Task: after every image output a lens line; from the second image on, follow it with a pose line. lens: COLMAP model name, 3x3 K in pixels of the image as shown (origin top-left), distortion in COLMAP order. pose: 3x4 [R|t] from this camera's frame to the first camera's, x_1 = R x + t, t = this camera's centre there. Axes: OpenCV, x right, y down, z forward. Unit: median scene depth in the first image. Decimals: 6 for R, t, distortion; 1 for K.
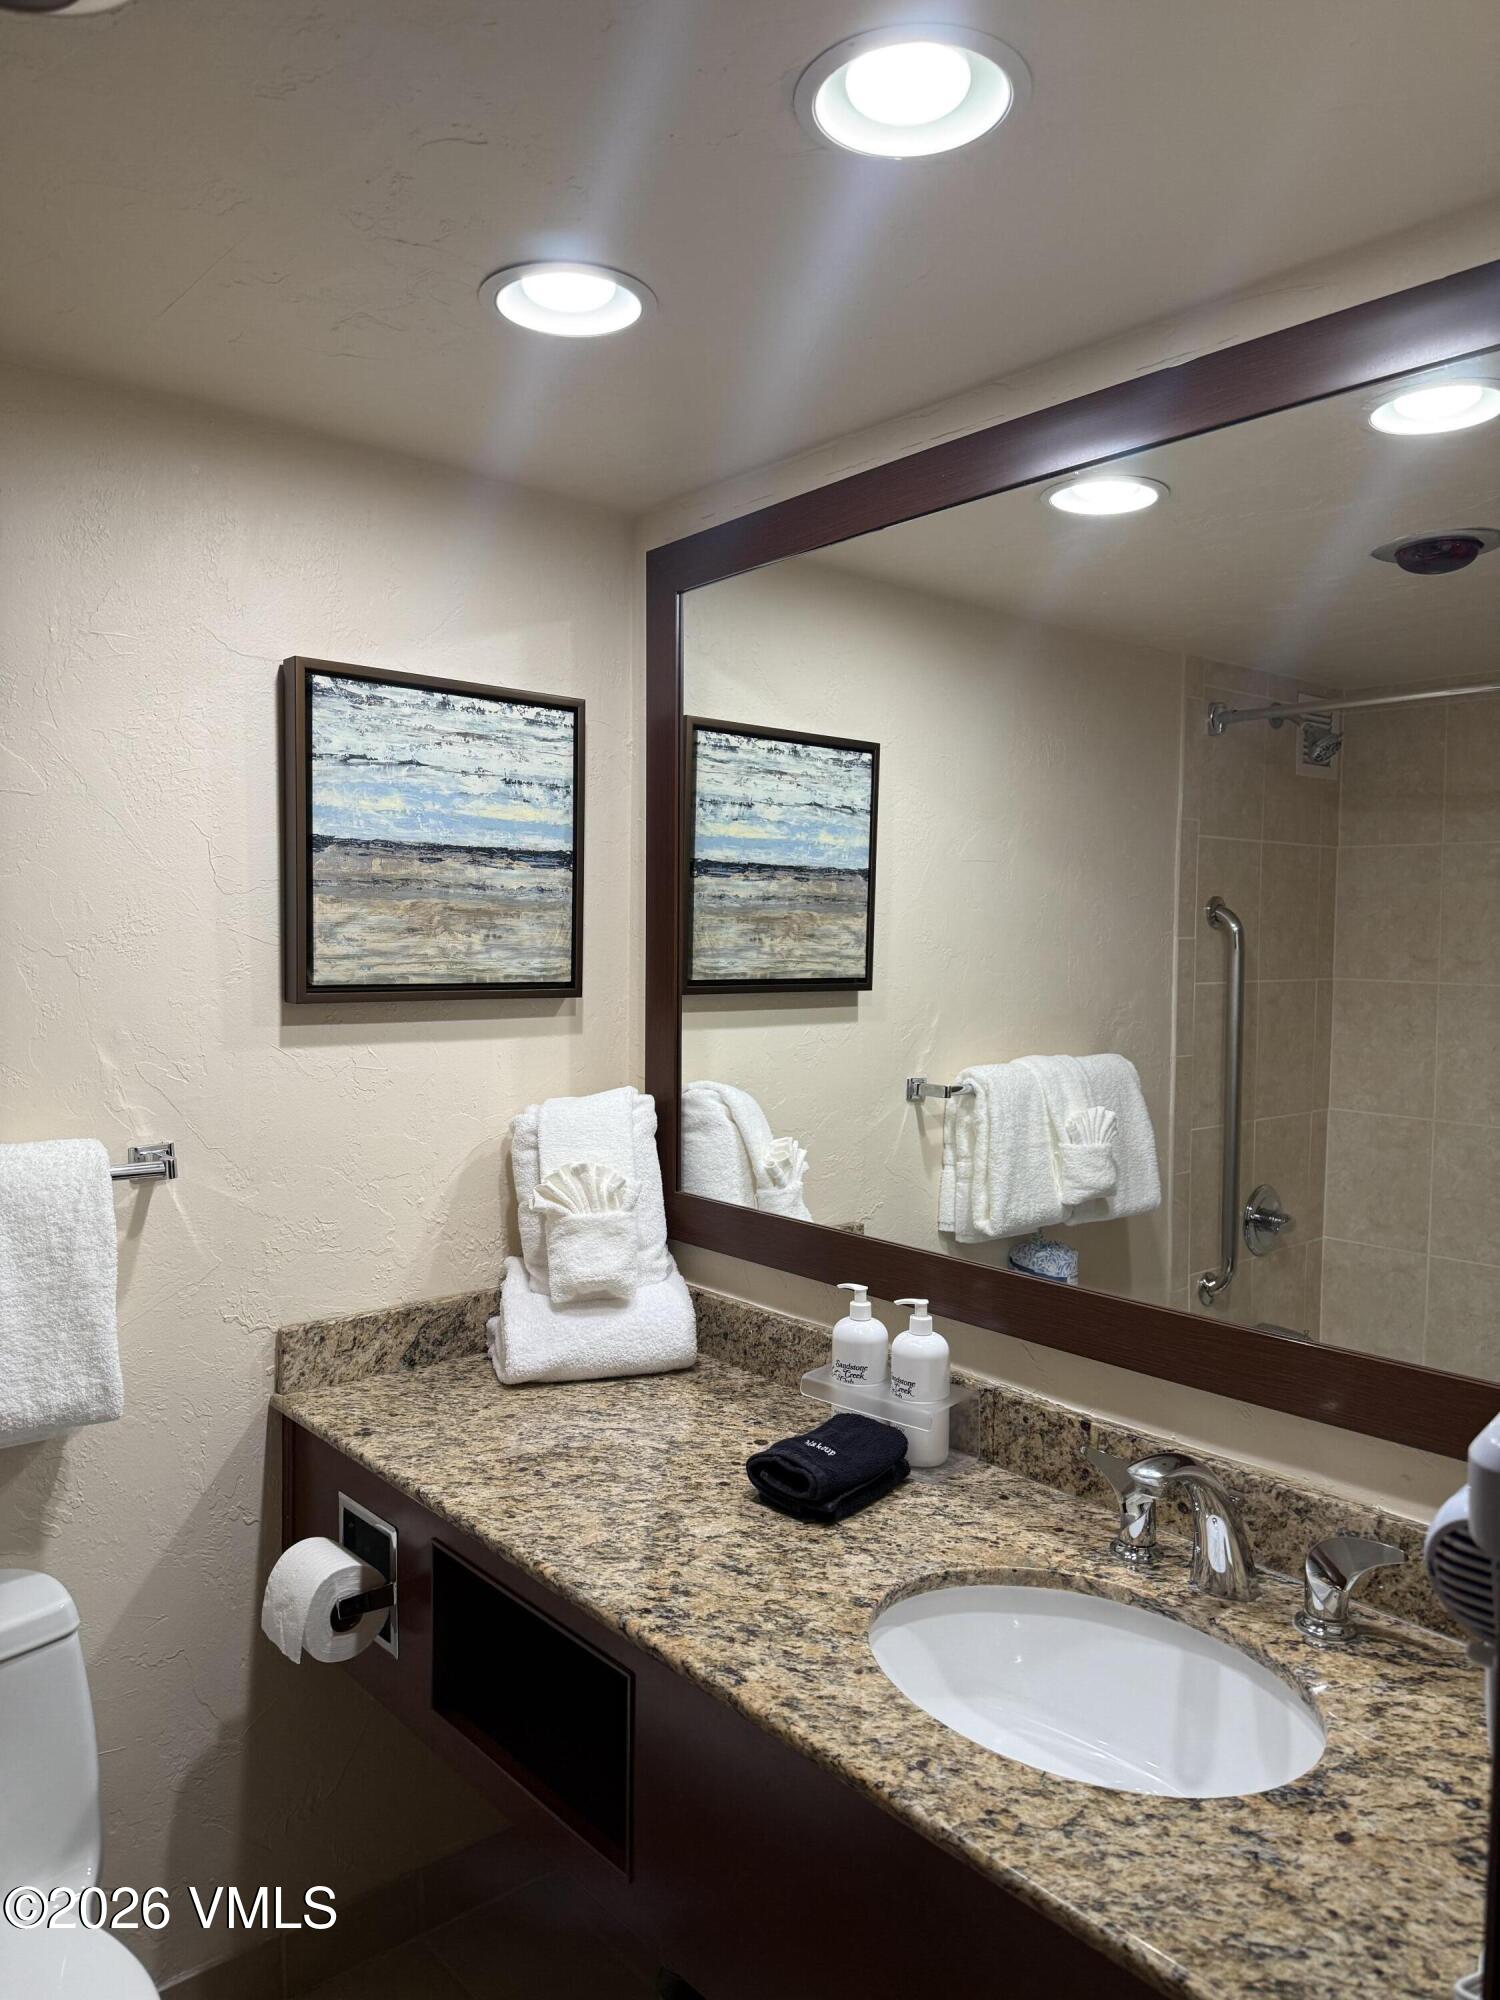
lens RADIAL K [[1420.4, 0, 746.7], [0, 1420.4, 997.7], [0, 0, 1]] dist [0.003946, 0.000727]
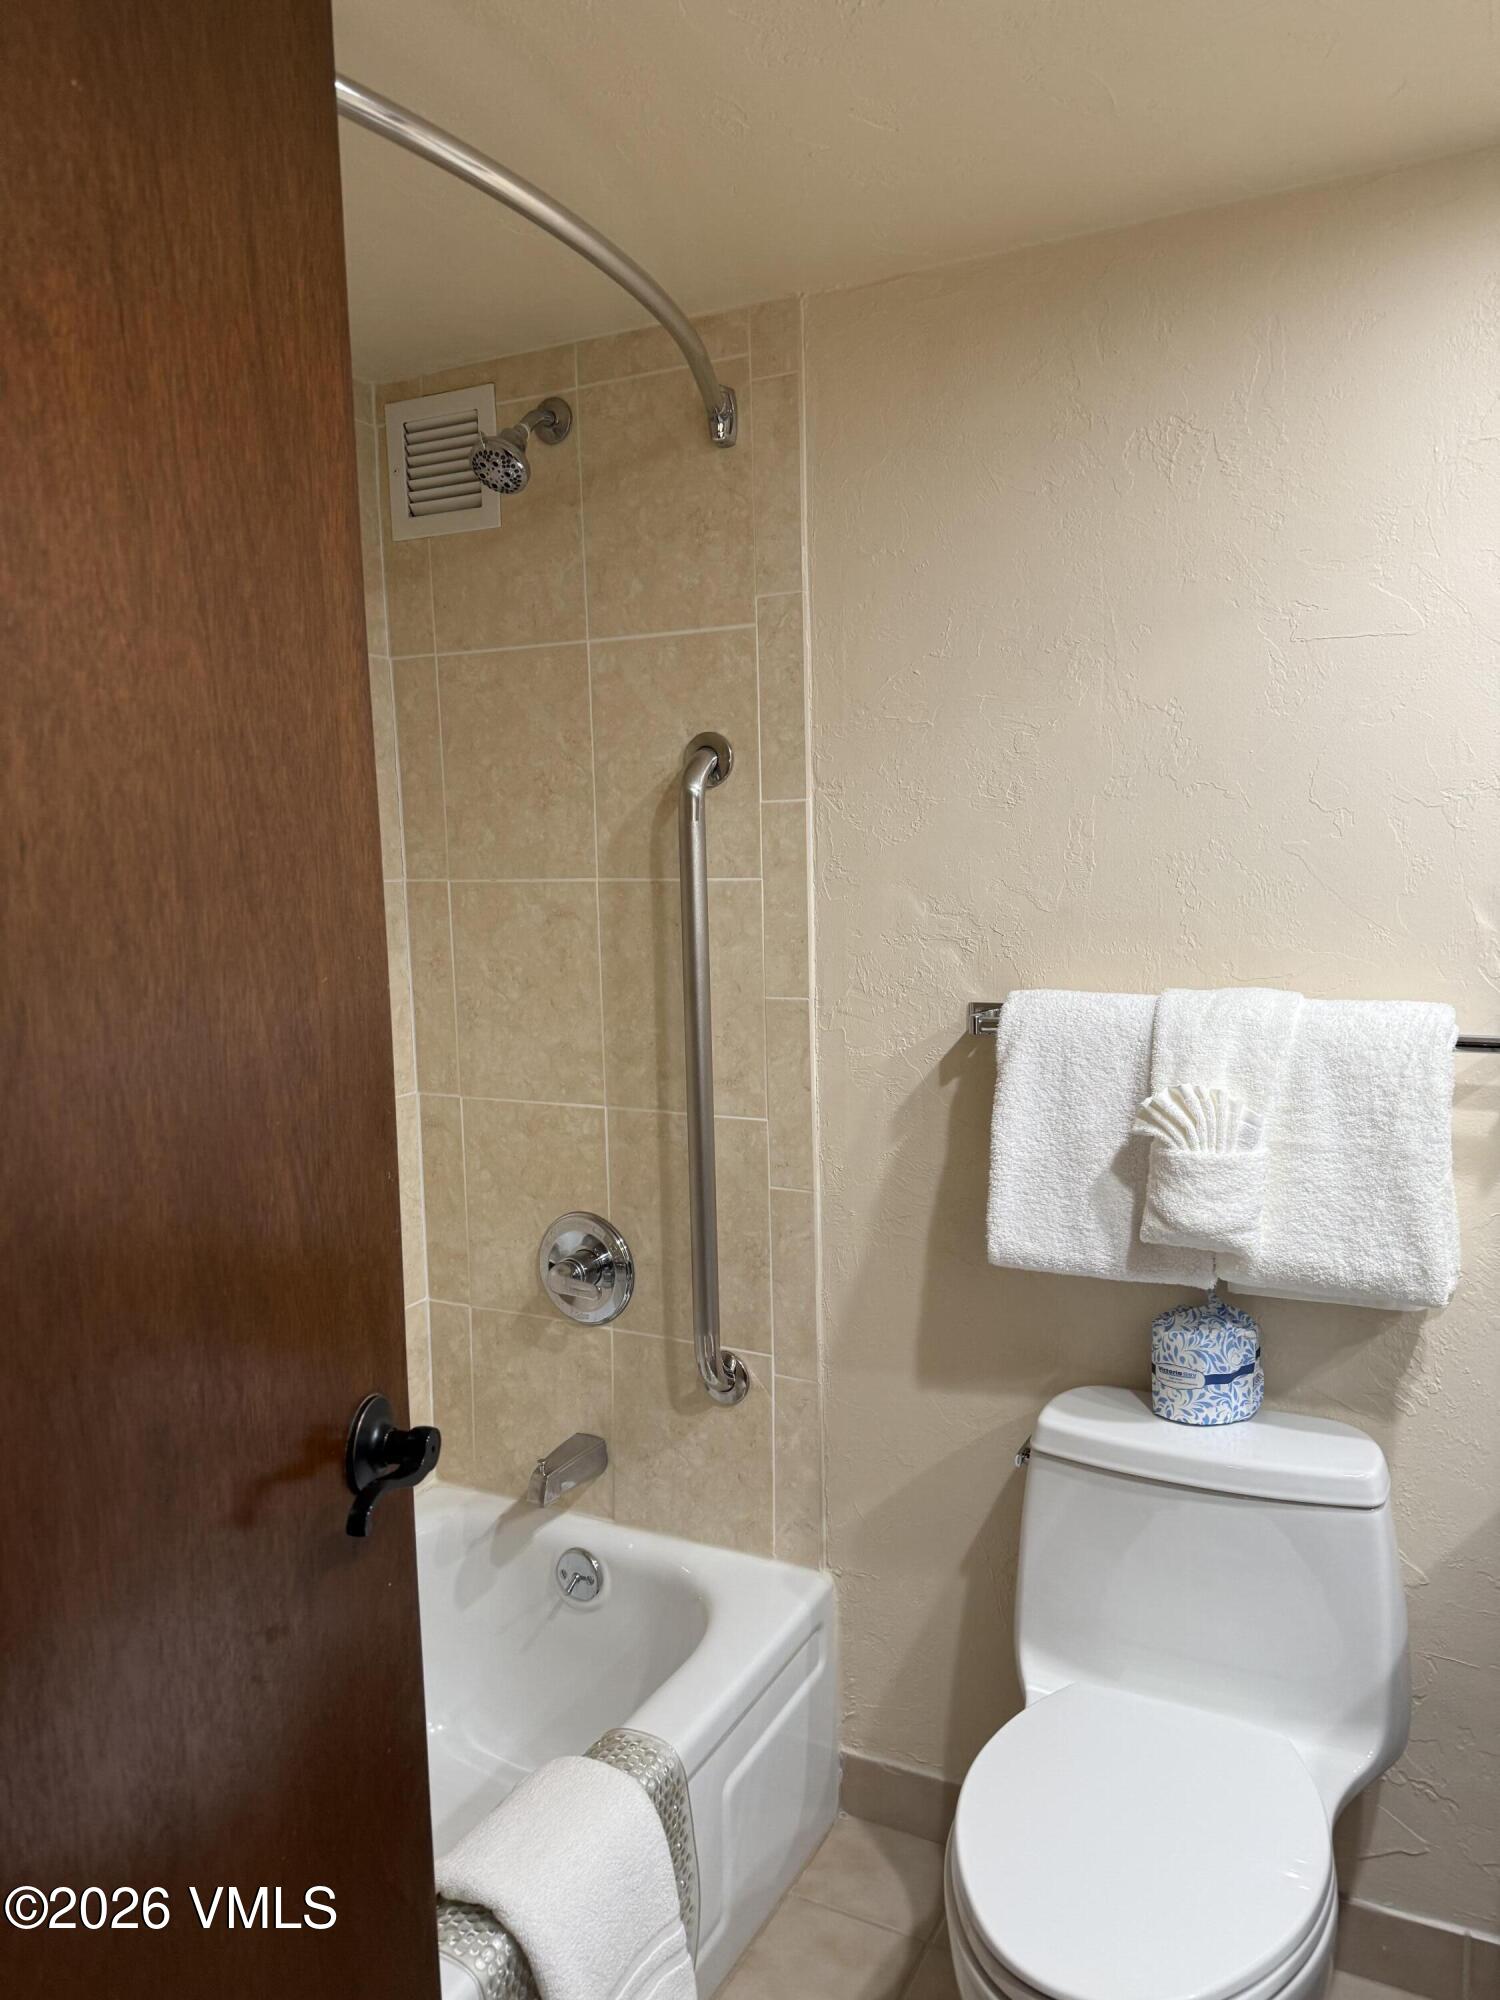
lens RADIAL K [[1420.4, 0, 747.4], [0, 1420.4, 1008.2], [0, 0, 1]] dist [0.003946, 0.000727]
pose [[0.388804, 0.083243, -0.917552, 0.218082], [-0.012908, 0.996304, 0.084918, 0.031123], [0.921230, -0.021173, 0.388441, 0.237527]]
